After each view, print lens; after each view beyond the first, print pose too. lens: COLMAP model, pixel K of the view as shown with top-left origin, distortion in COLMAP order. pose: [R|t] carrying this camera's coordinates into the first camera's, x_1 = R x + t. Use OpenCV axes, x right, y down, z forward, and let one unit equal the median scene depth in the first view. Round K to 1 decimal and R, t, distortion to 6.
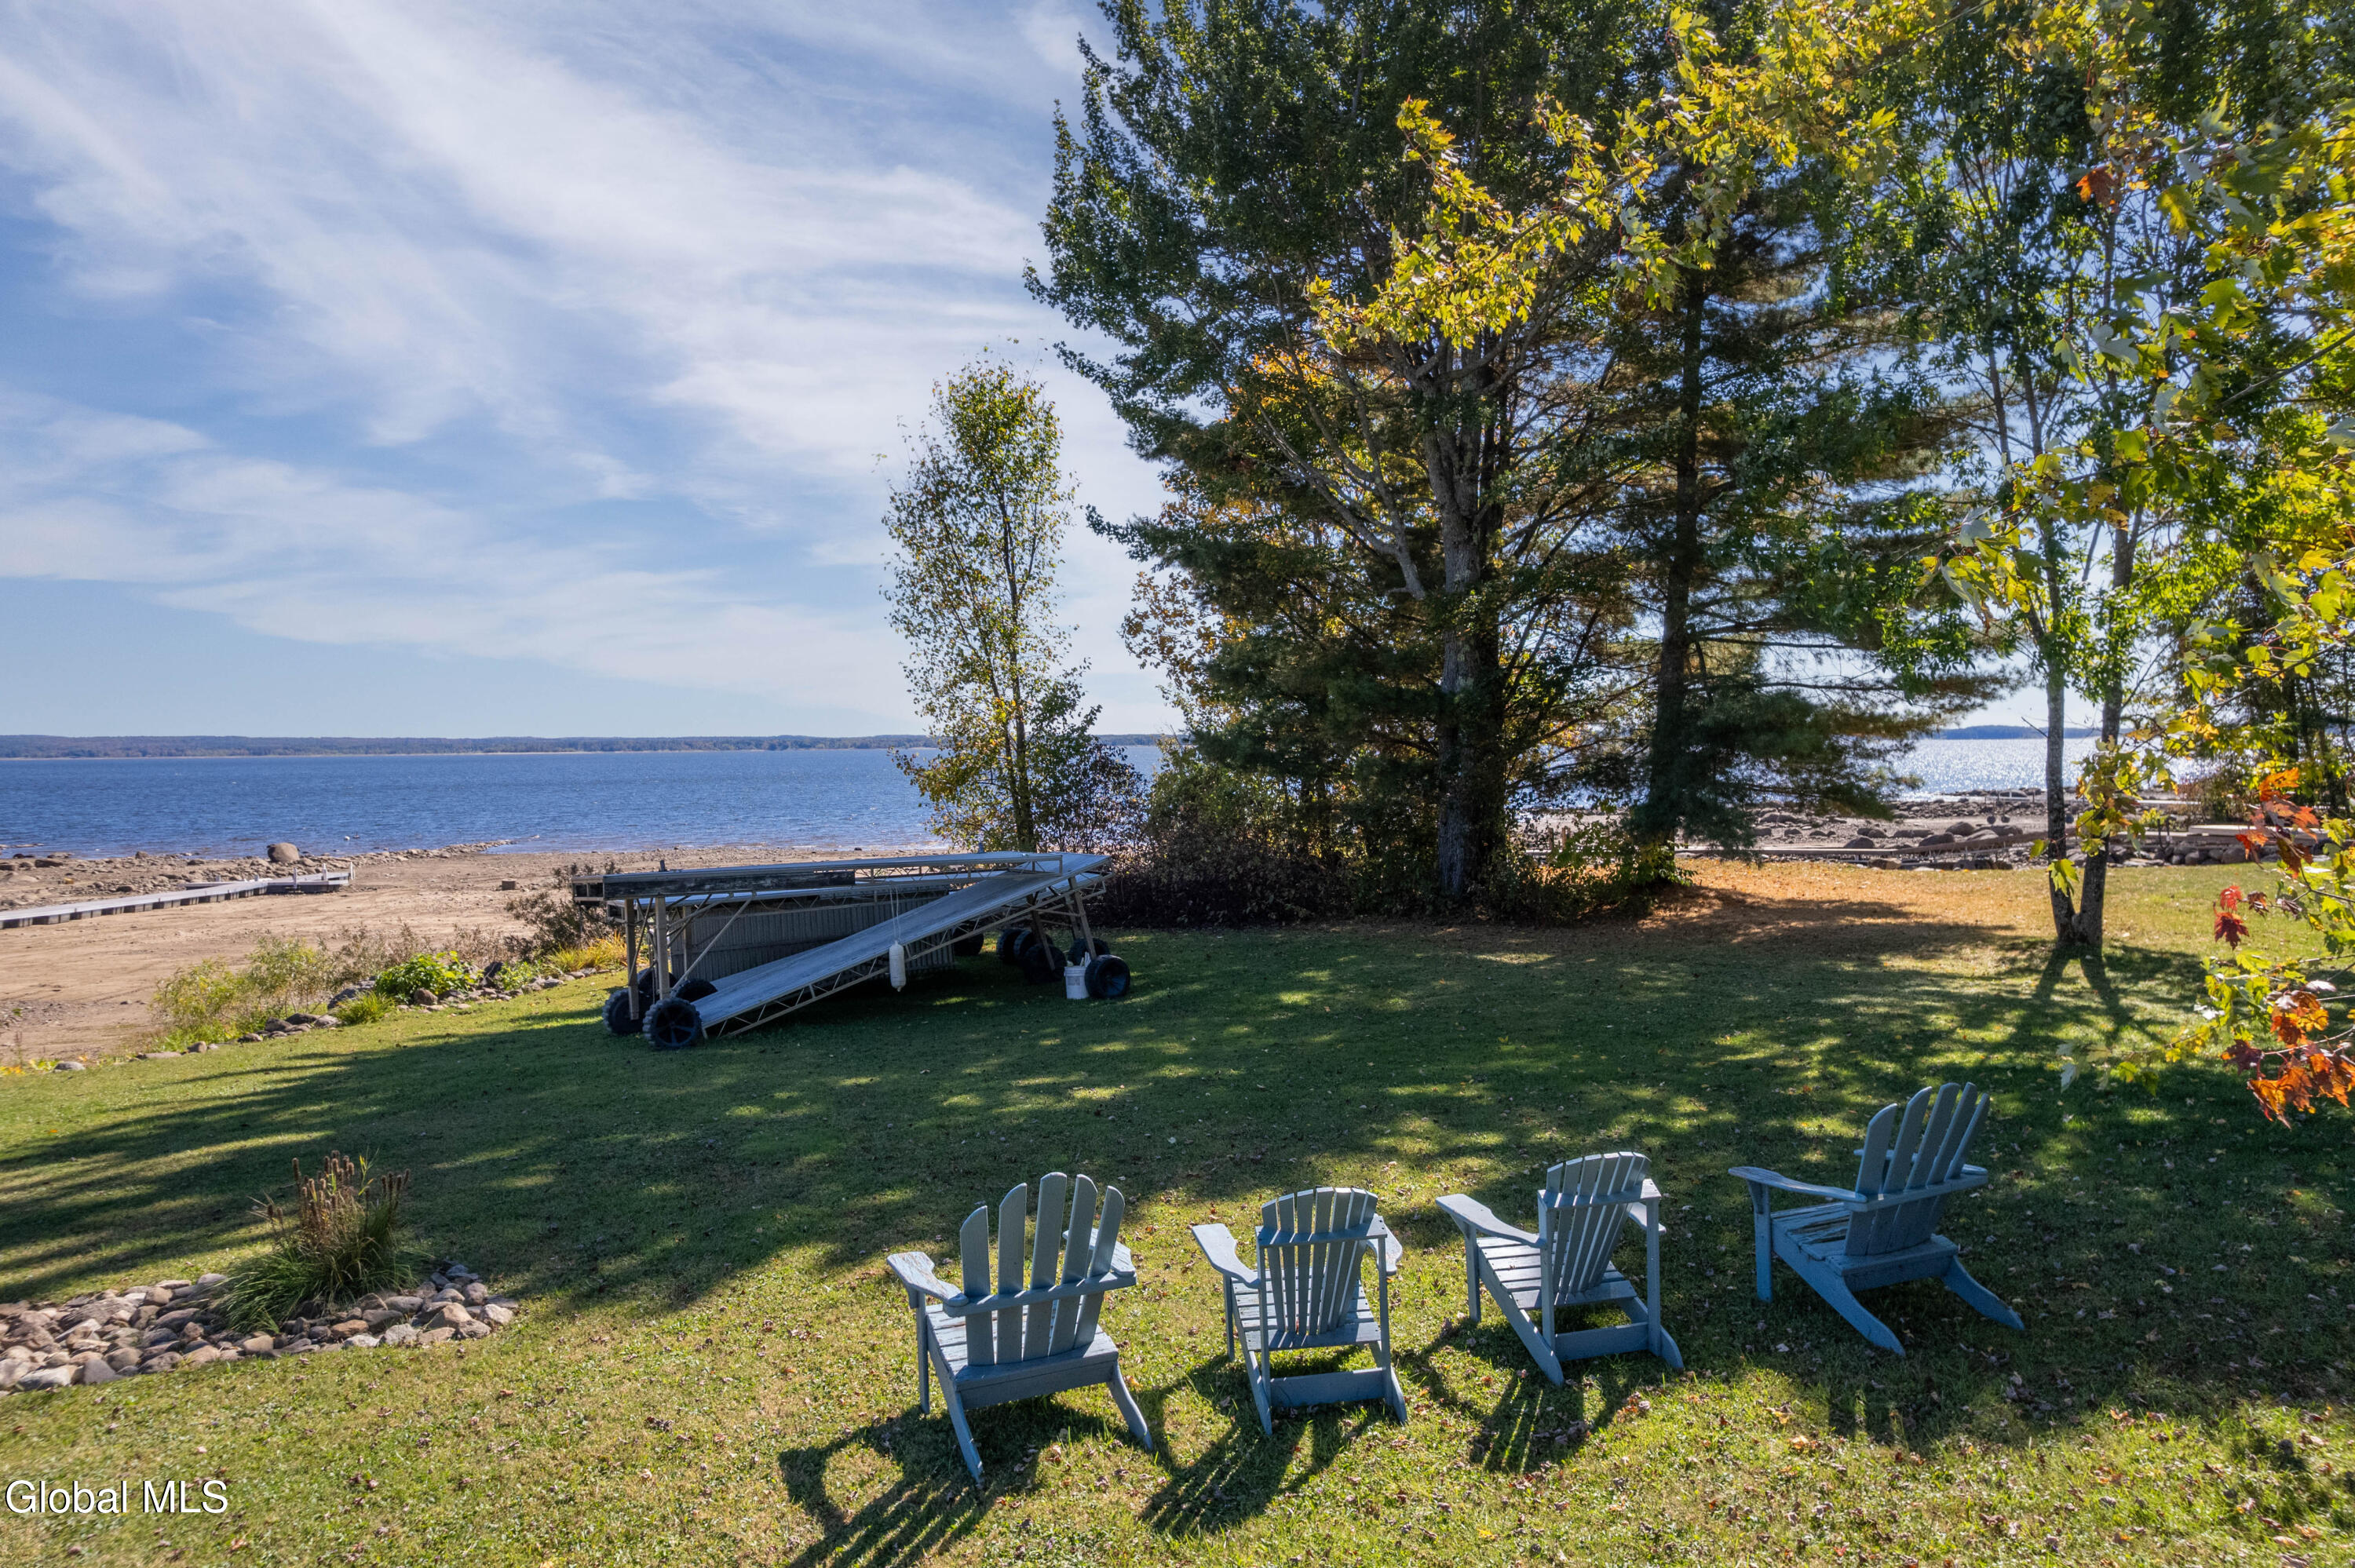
lens RADIAL K [[1545.7, 0, 1181.1], [0, 1545.7, 852.0], [0, 0, 1]] dist [-0.051918, 0.085235]
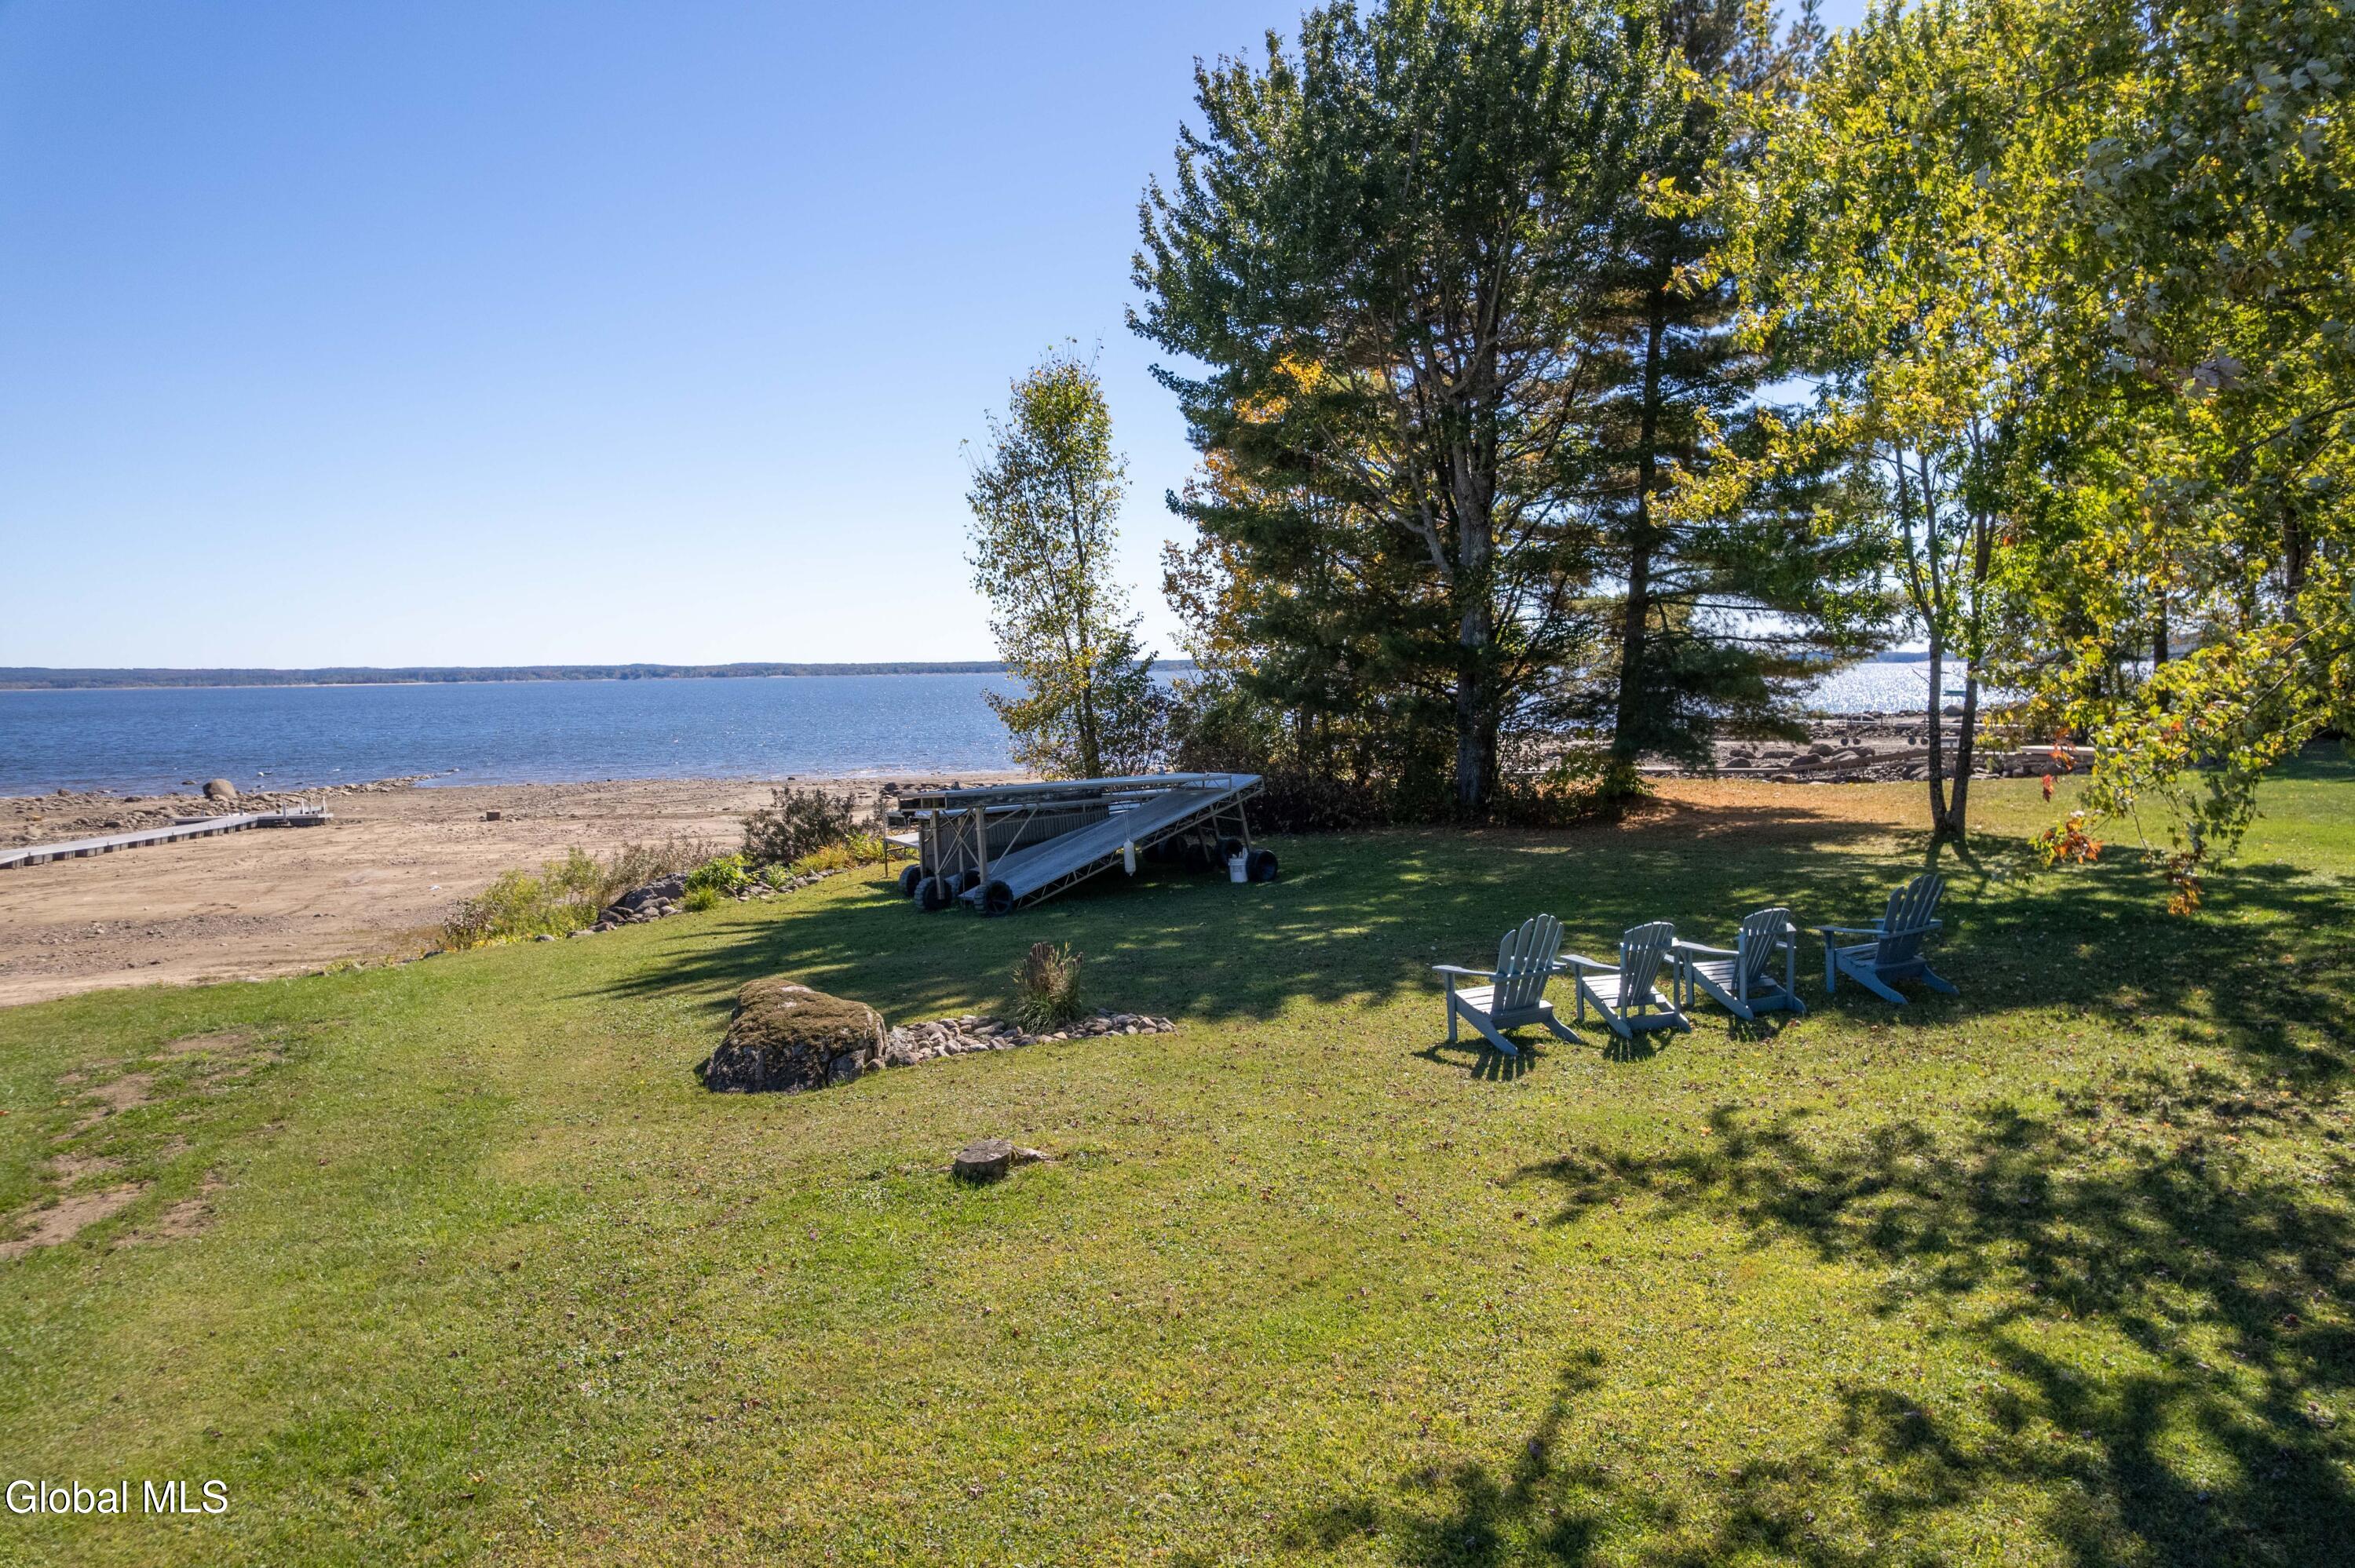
lens RADIAL K [[1504.6, 0, 1181.5], [0, 1504.6, 823.5], [0, 0, 1]] dist [-0.088845, 0.074866]
pose [[0.997509, -0.012562, 0.069416, -0.142662], [0.010477, 0.999485, 0.030317, 0.002849], [-0.069762, -0.029514, 0.997127, -0.201782]]
